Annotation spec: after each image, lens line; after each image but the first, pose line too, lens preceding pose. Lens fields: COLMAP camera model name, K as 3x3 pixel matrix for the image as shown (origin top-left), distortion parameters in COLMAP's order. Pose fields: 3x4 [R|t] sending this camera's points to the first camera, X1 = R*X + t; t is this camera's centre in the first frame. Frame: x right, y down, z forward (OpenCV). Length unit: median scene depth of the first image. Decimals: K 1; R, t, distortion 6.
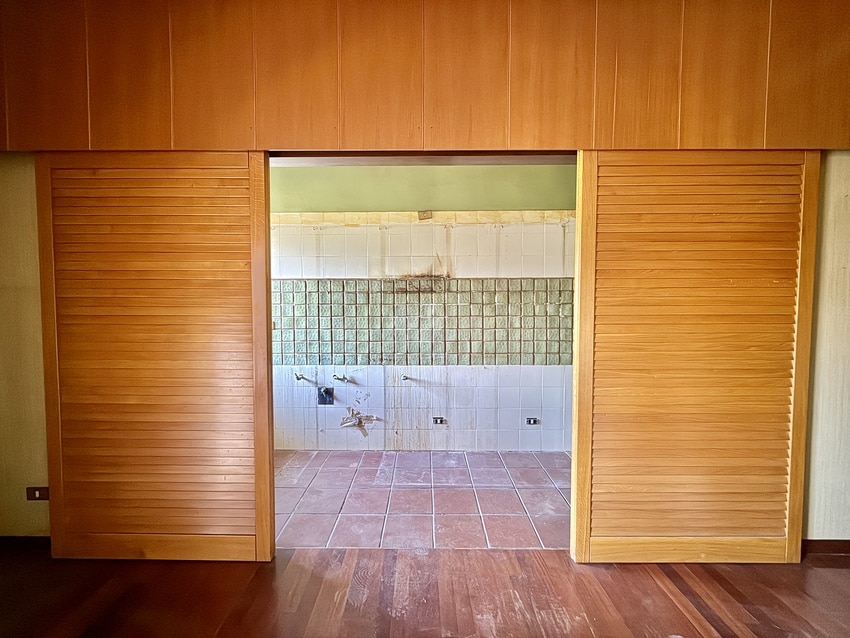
lens RADIAL K [[340.3, 0, 423.9], [0, 340.3, 316.8], [0, 0, 1]] dist [0.000877, 0.000490]
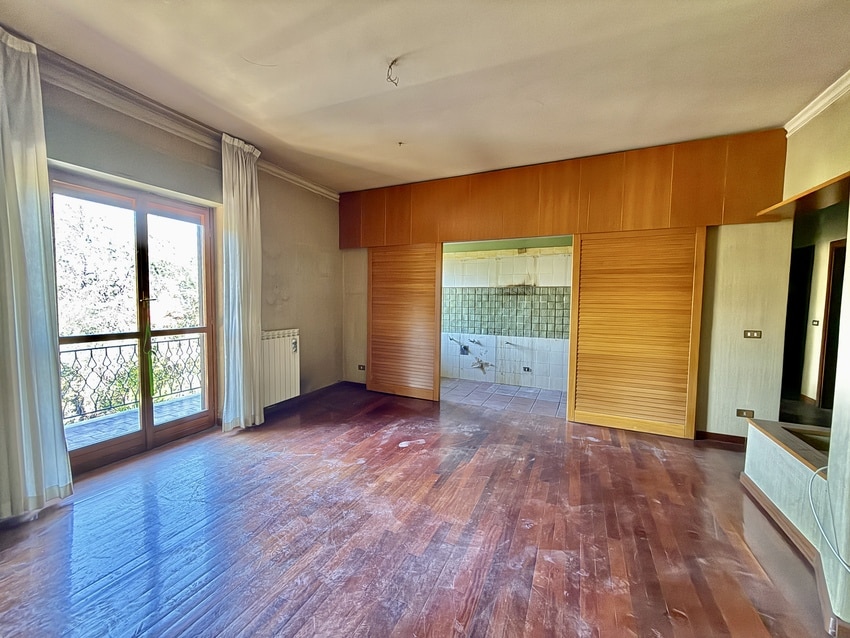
lens RADIAL K [[340.3, 0, 423.9], [0, 340.3, 318.0], [0, 0, 1]] dist [0.000877, 0.000490]
pose [[0.905445, 0.035632, -0.422966, 0.297659], [-0.029812, 0.999348, 0.020370, 0.026274], [0.423416, -0.005835, 0.905917, -0.792934]]
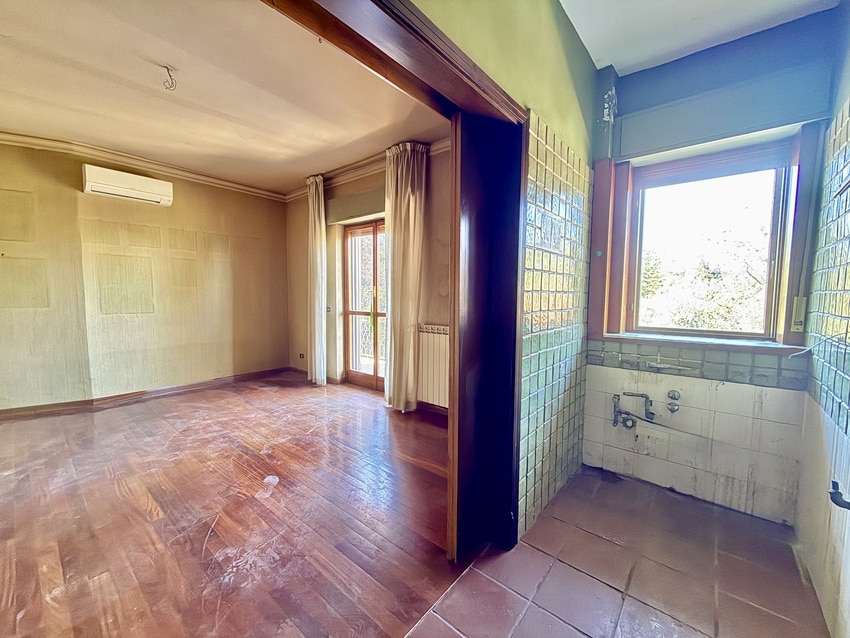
lens RADIAL K [[340.3, 0, 423.8], [0, 340.3, 318.0], [0, 0, 1]] dist [0.000877, 0.000490]
pose [[-0.646957, 0.053528, -0.760645, 0.162605], [-0.035599, 0.994325, 0.100250, -0.025265], [0.761695, 0.091936, -0.641380, 0.876150]]
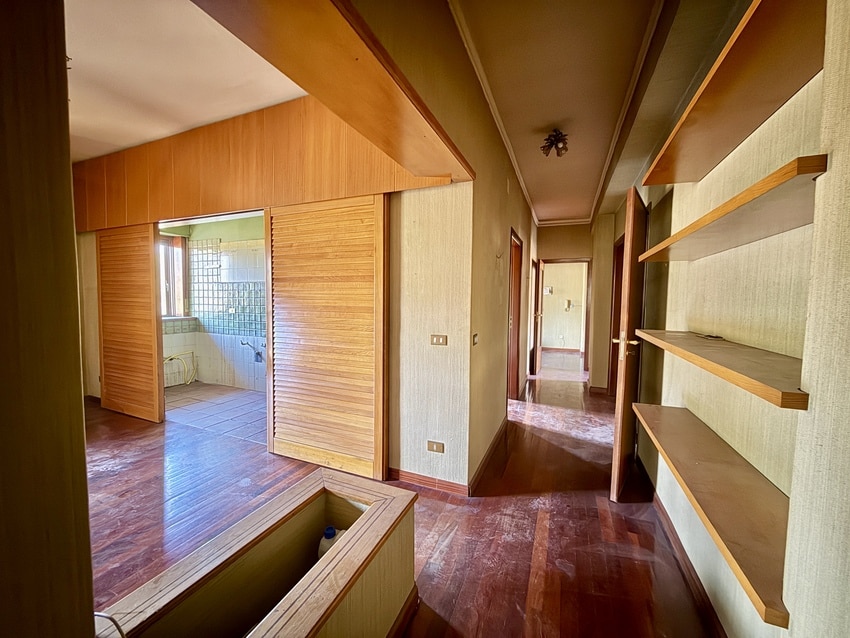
lens RADIAL K [[340.3, 0, 420.7], [0, 340.3, 318.3], [0, 0, 1]] dist [0.000877, 0.000490]
pose [[0.914719, 0.034470, -0.402618, 1.042449], [-0.029606, 0.999394, 0.018300, 0.005695], [0.403005, -0.004820, 0.915185, -0.136481]]
